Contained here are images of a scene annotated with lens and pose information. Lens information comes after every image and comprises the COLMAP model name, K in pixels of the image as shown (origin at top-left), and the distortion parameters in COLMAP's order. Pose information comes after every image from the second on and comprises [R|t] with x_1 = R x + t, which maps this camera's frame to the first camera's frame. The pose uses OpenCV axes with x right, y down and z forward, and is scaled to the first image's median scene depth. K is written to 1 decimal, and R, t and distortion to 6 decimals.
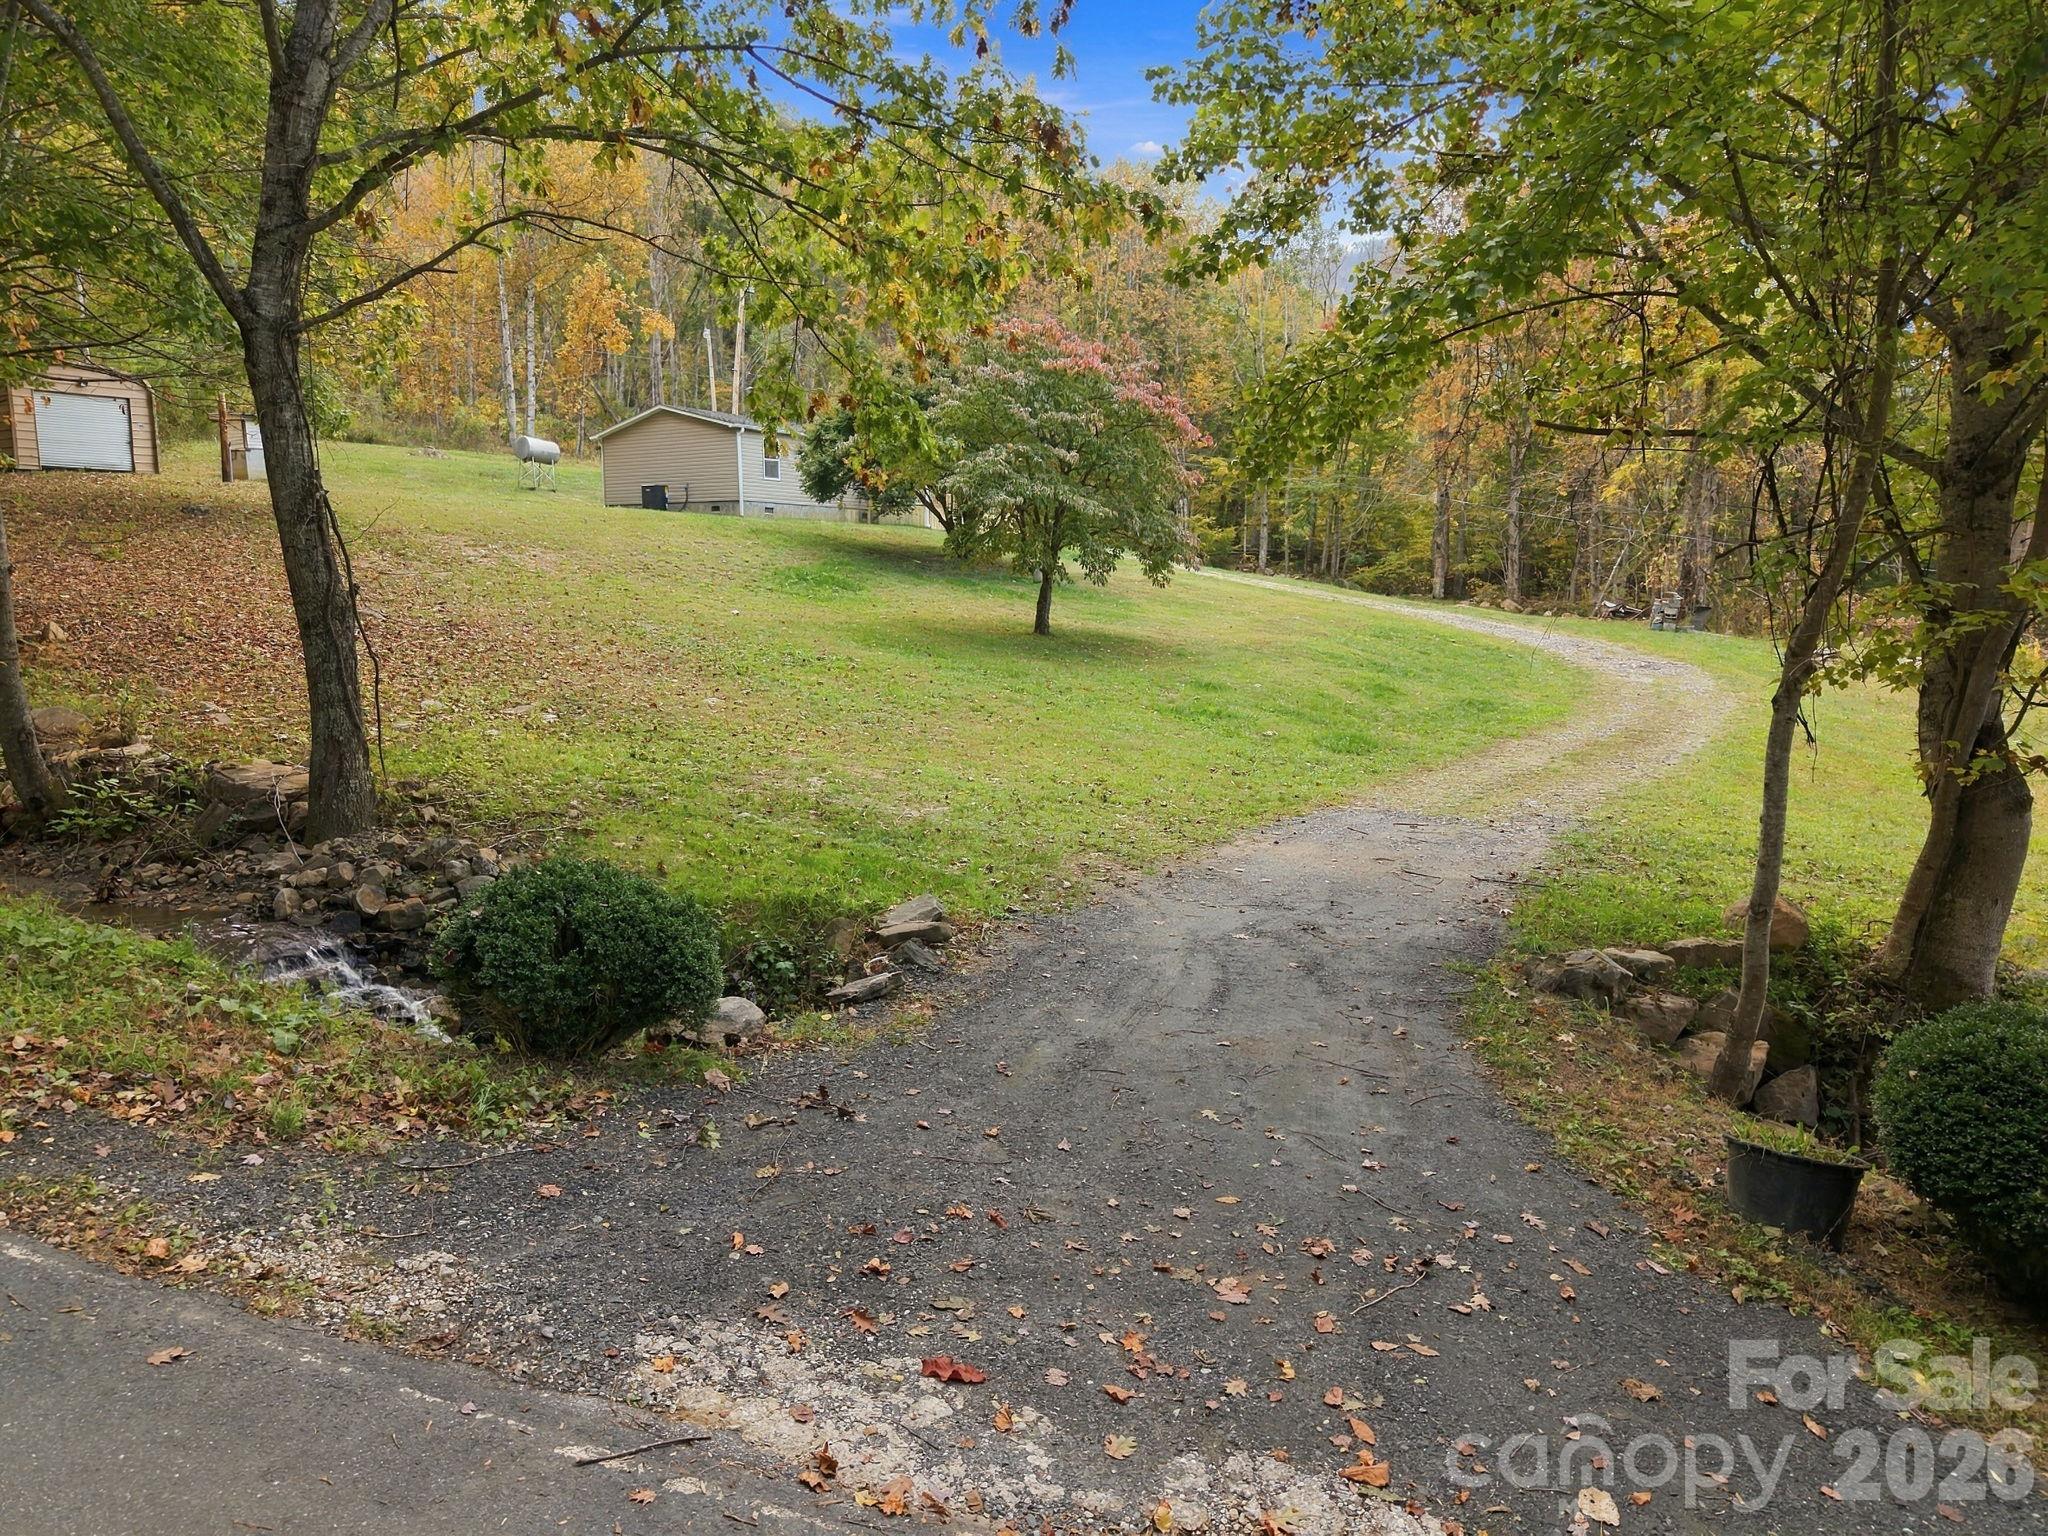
lens RADIAL K [[1392.3, 0, 1024.2], [0, 1392.3, 760.1], [0, 0, 1]] dist [0.002426, 0.001797]
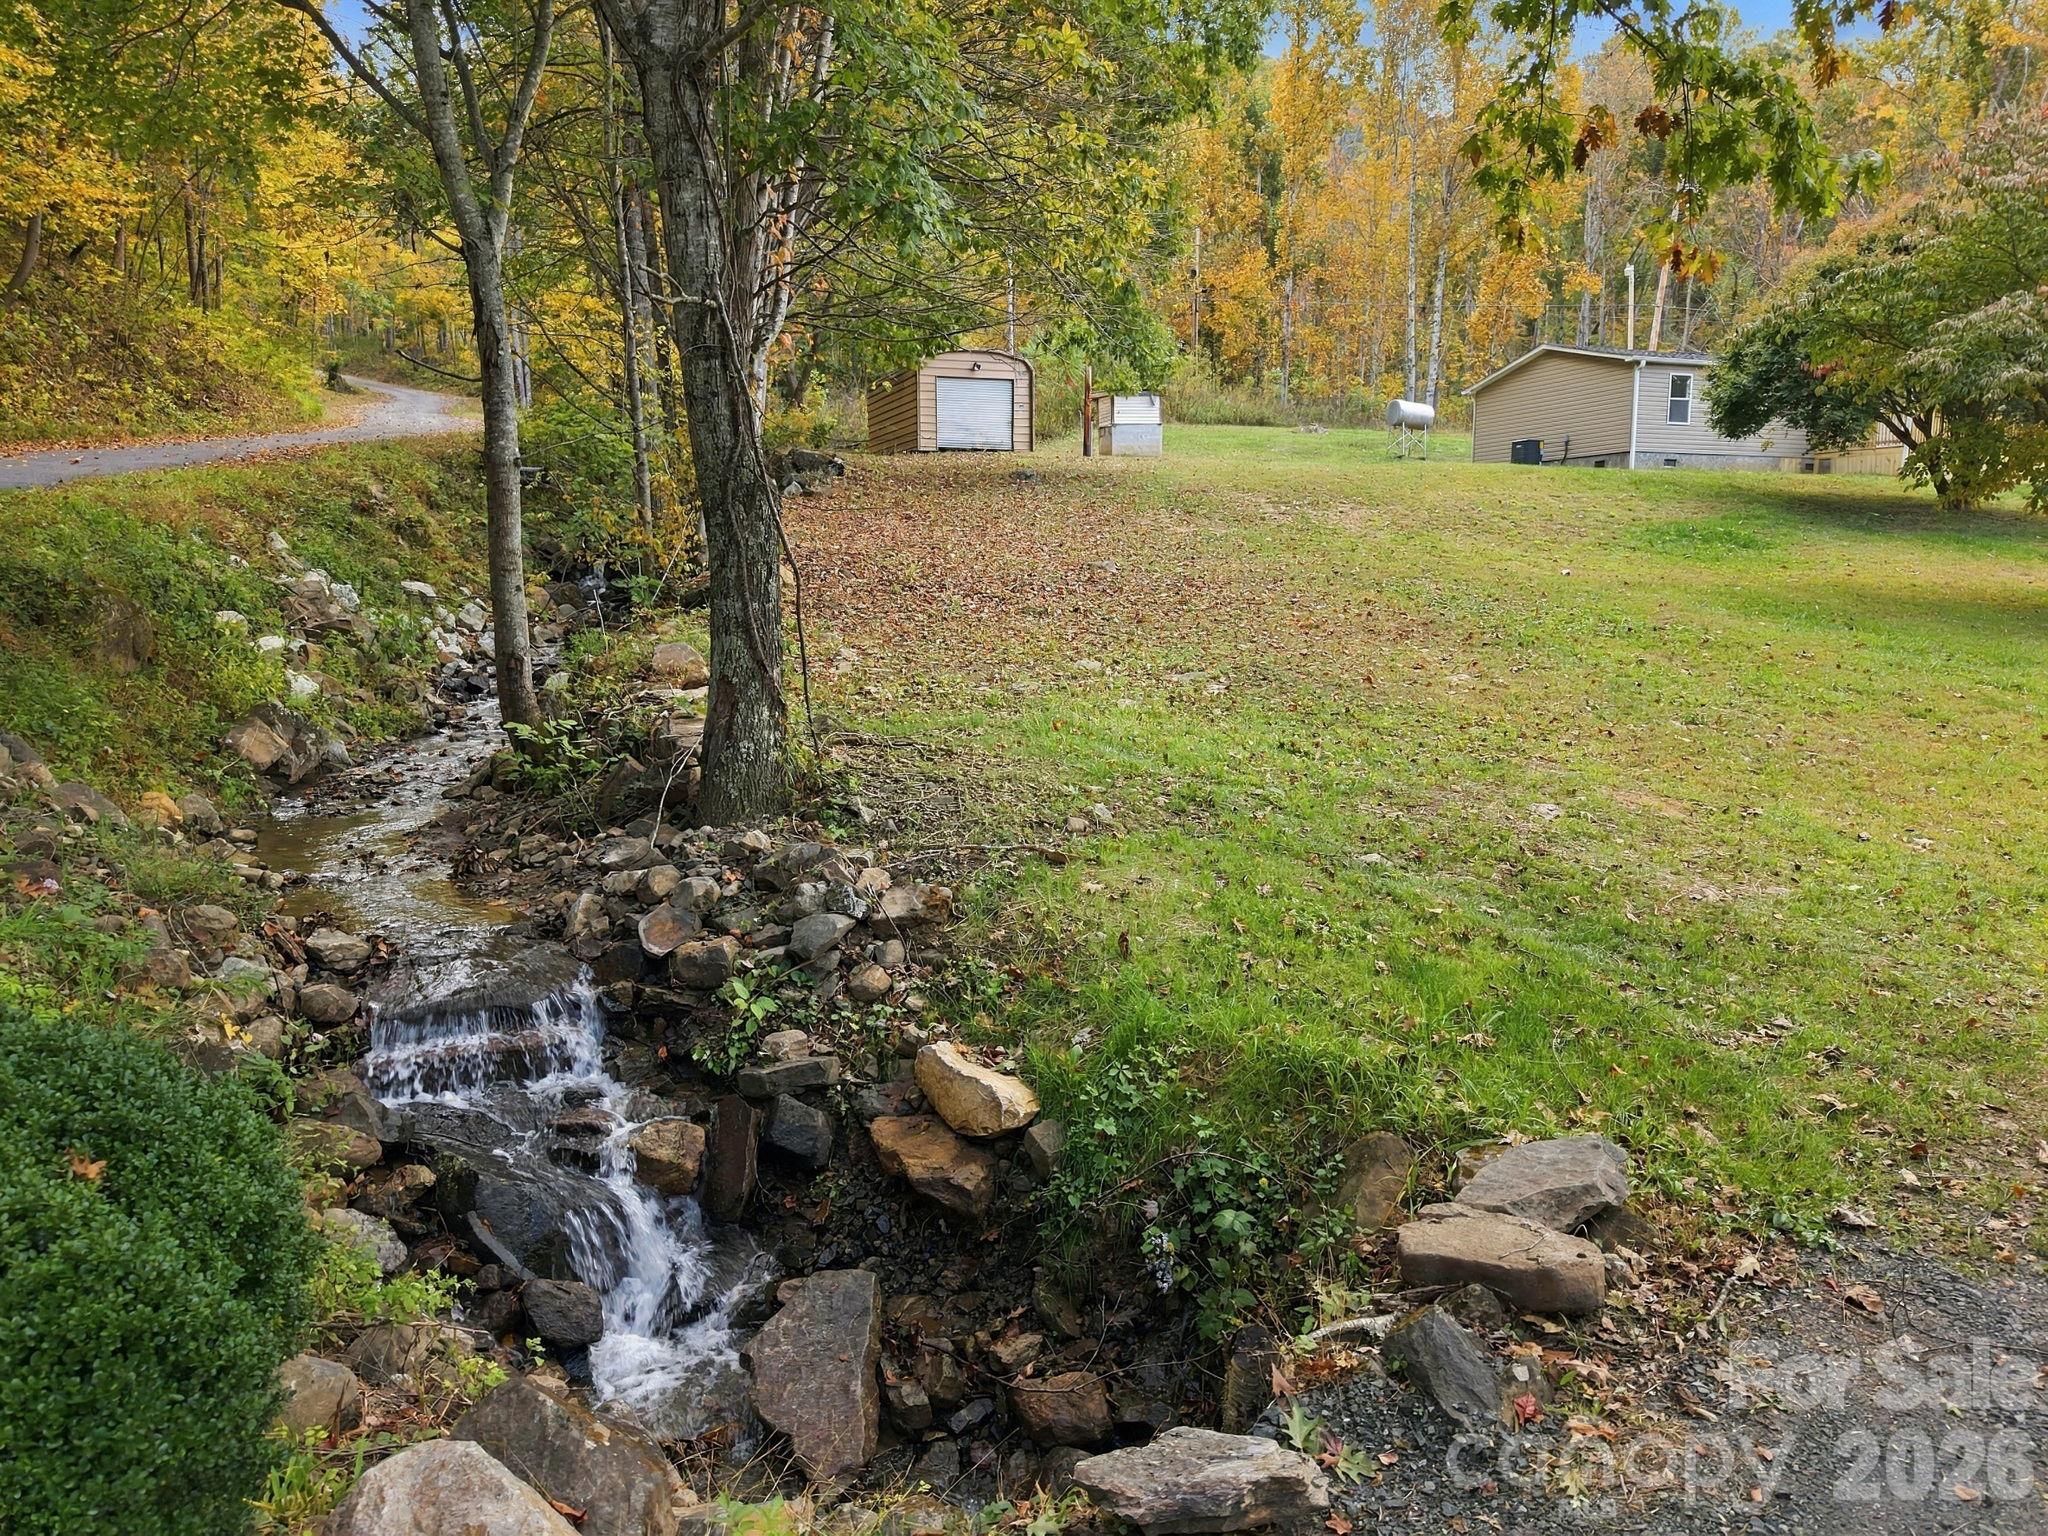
lens RADIAL K [[1392.3, 0, 1024.2], [0, 1392.3, 760.1], [0, 0, 1]] dist [0.002426, 0.001797]
pose [[0.800690, 0.078858, -0.593866, 0.008966], [-0.079533, 0.996516, 0.025094, -0.001684], [0.593776, 0.027139, 0.804173, 0.197384]]
